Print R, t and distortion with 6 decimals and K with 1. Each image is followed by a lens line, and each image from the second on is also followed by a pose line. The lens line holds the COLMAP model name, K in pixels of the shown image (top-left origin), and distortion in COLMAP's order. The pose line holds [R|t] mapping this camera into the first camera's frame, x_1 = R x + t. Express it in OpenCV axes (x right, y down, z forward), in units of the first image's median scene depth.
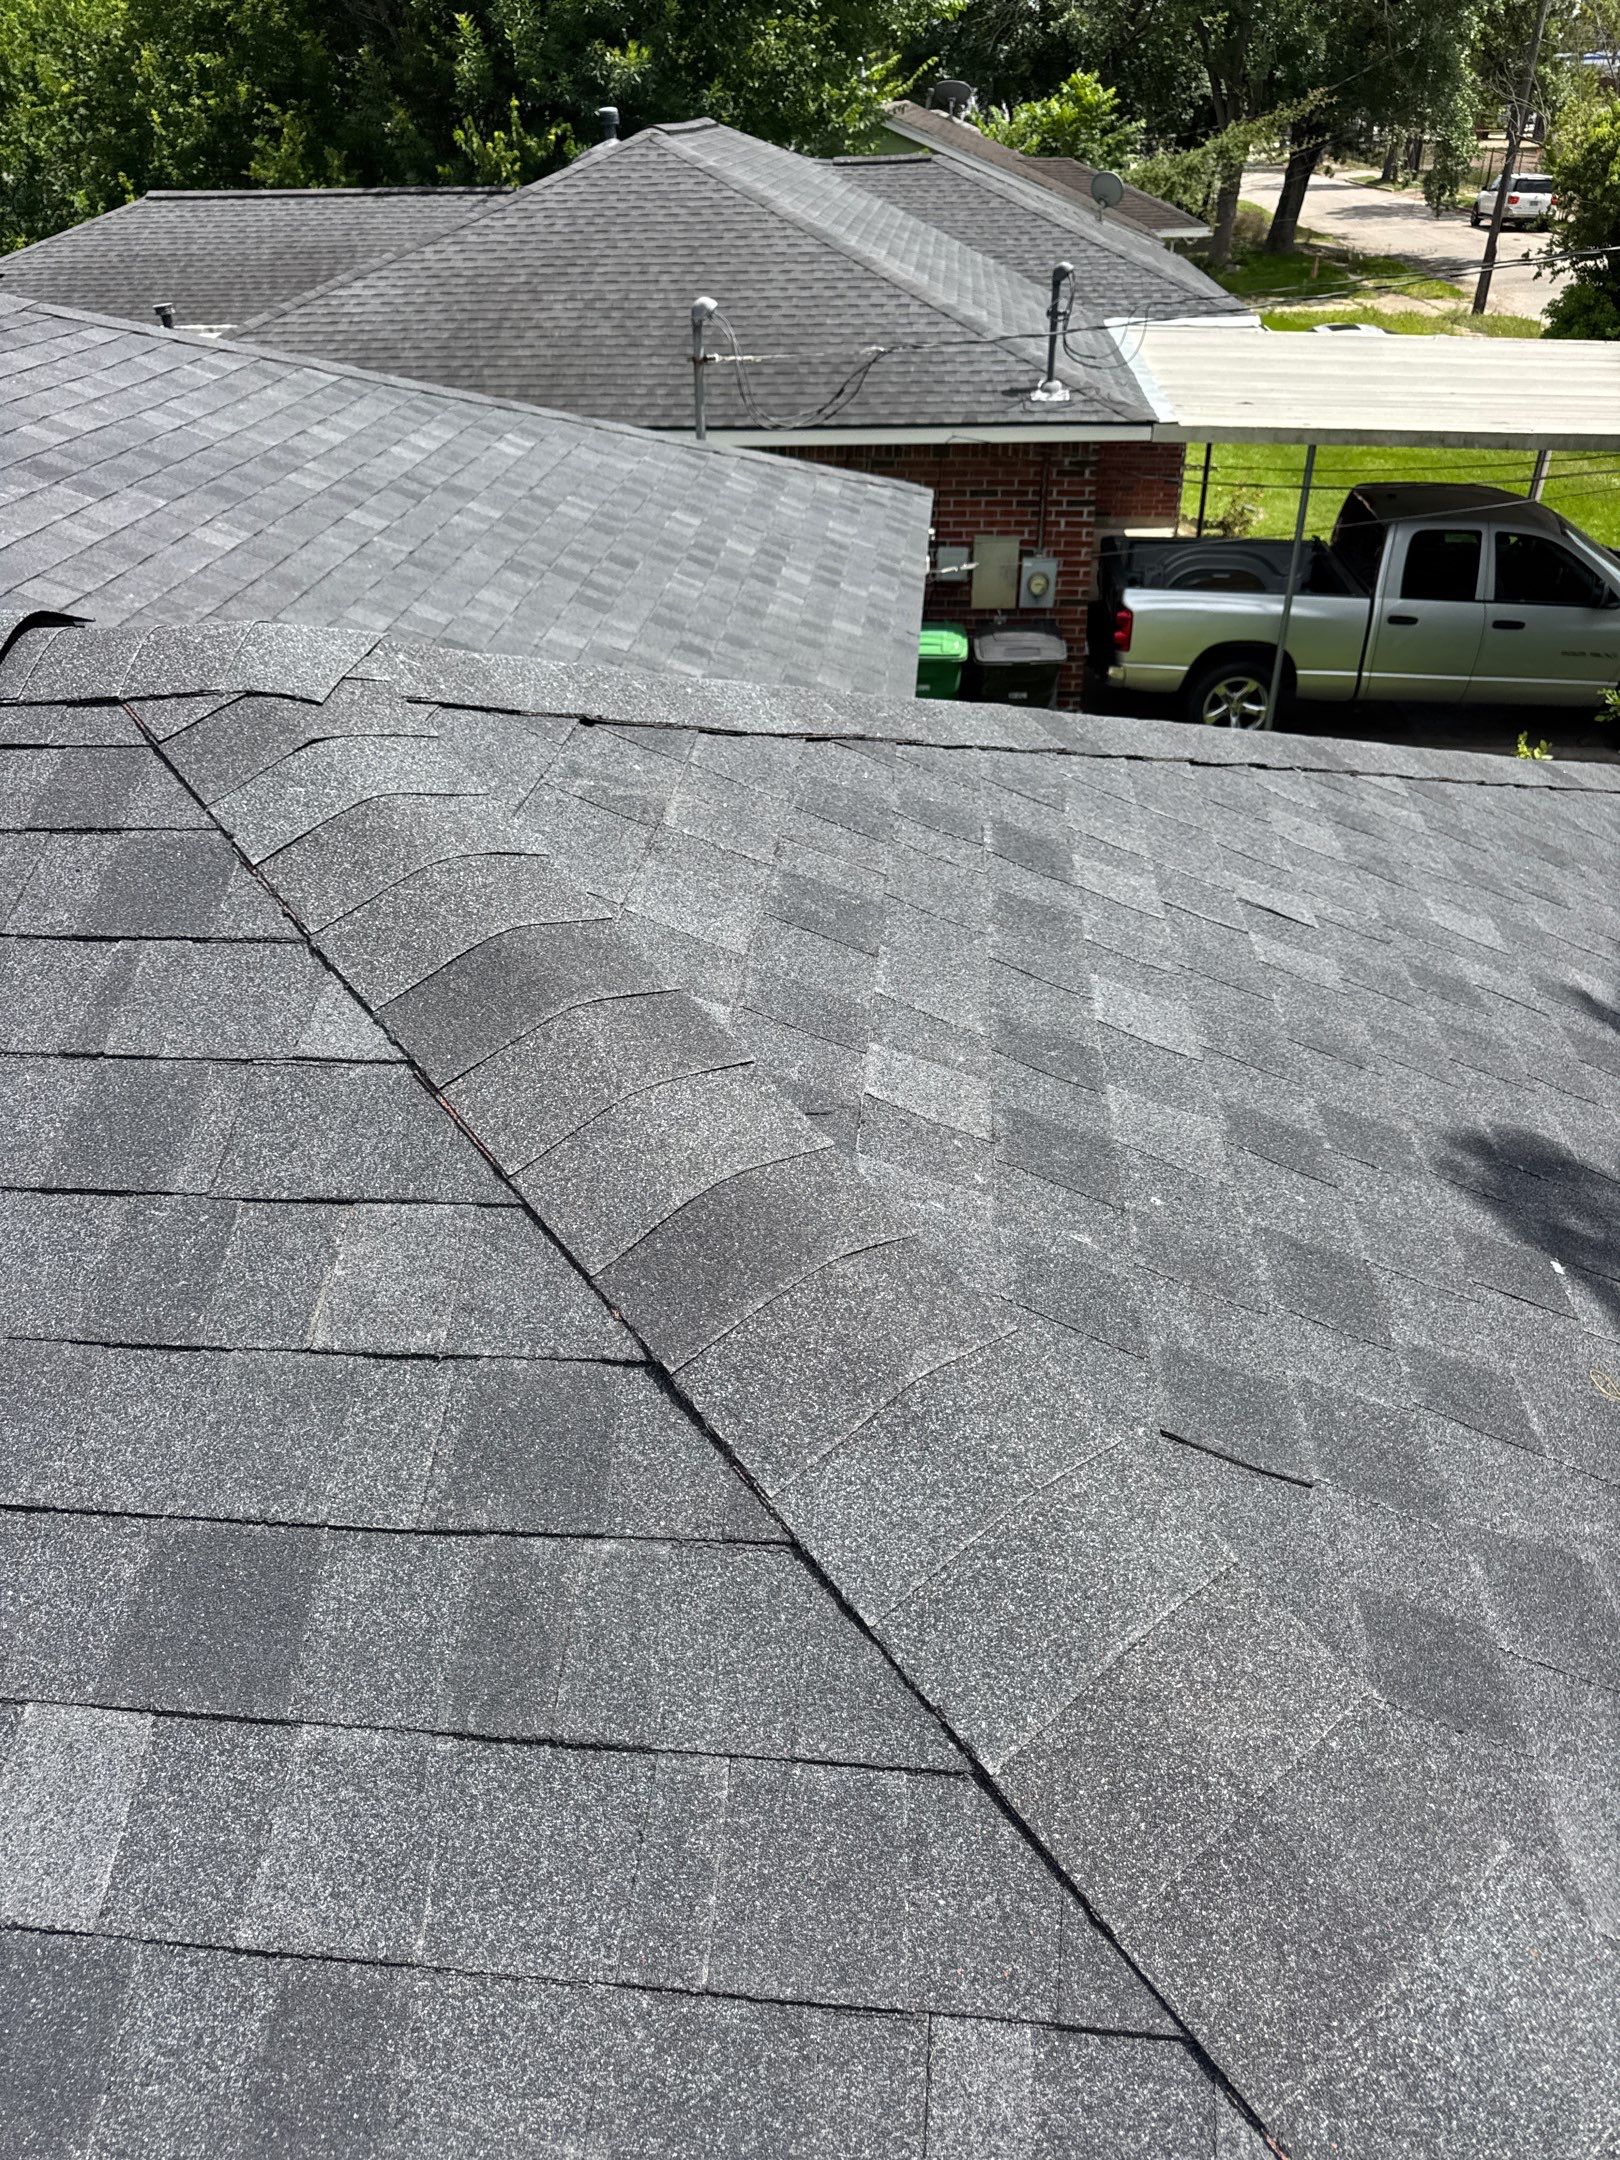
lens RADIAL K [[1587.3, 0, 758.6], [0, 1587.3, 1056.4], [0, 0, 1]] dist [0.073630, -0.074730]
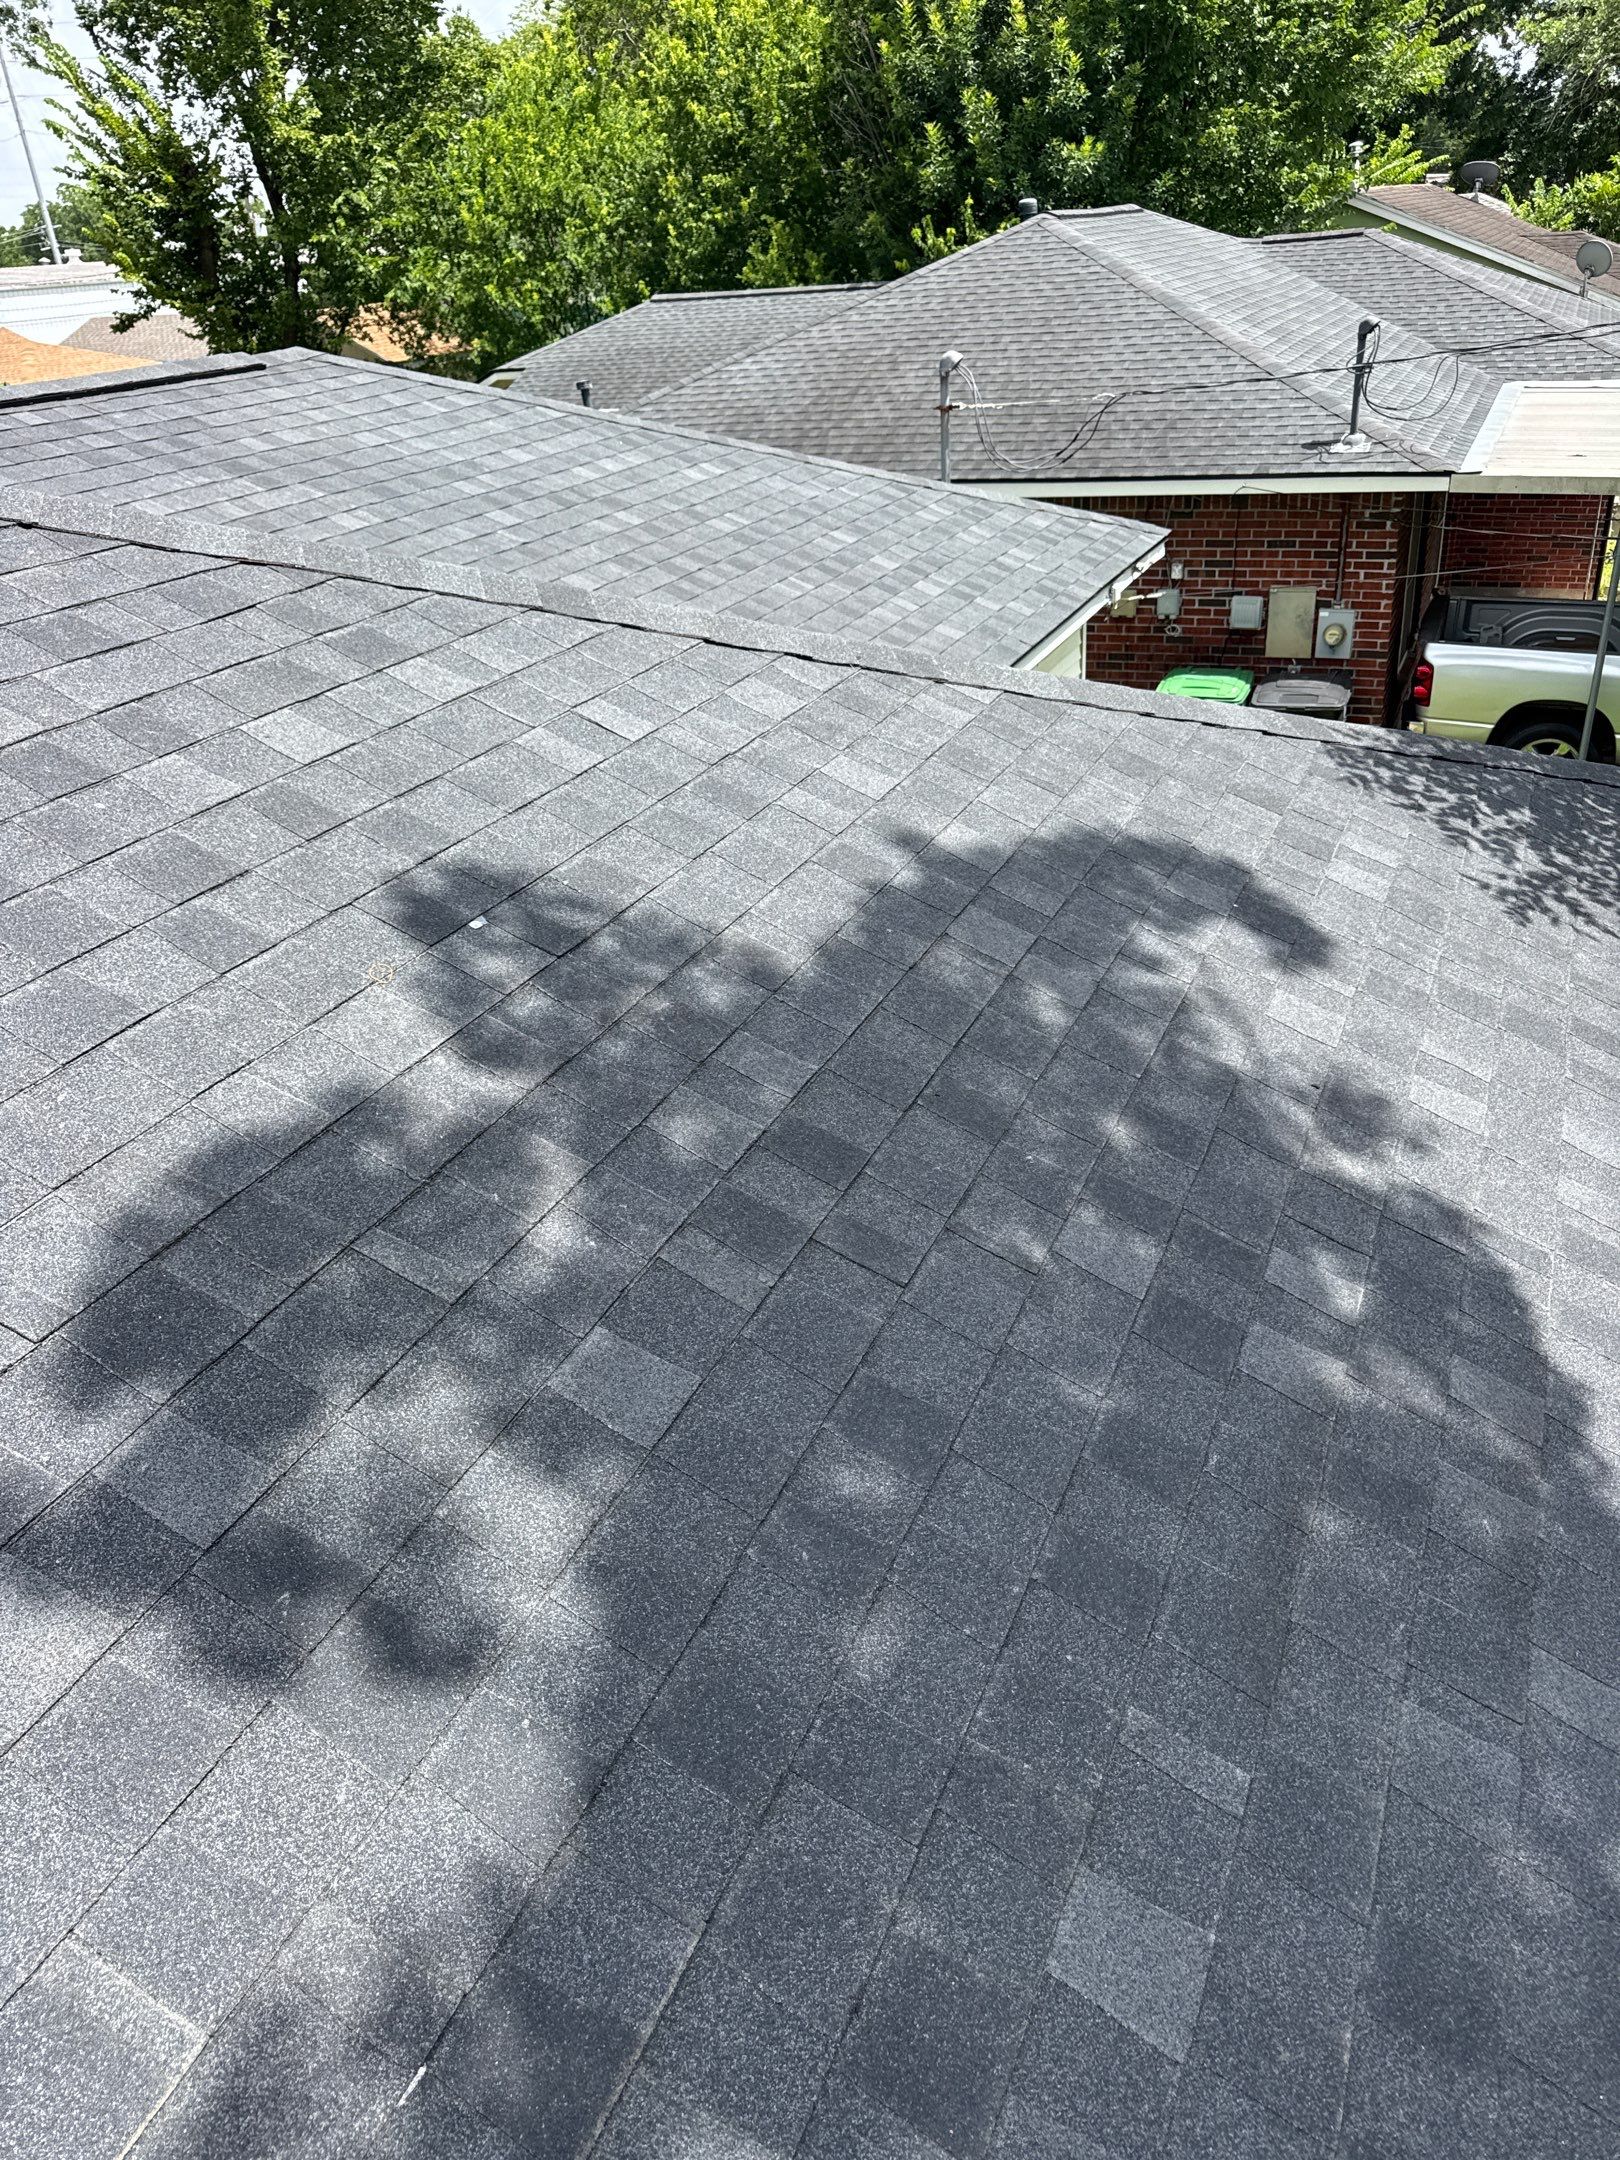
lens RADIAL K [[1587.3, 0, 799.3], [0, 1587.3, 1057.7], [0, 0, 1]] dist [0.073630, -0.074730]
pose [[0.946684, 0.112221, -0.301986, 0.187701], [-0.128480, 0.991113, -0.034461, 0.040894], [0.295435, 0.071423, 0.952689, -0.027437]]
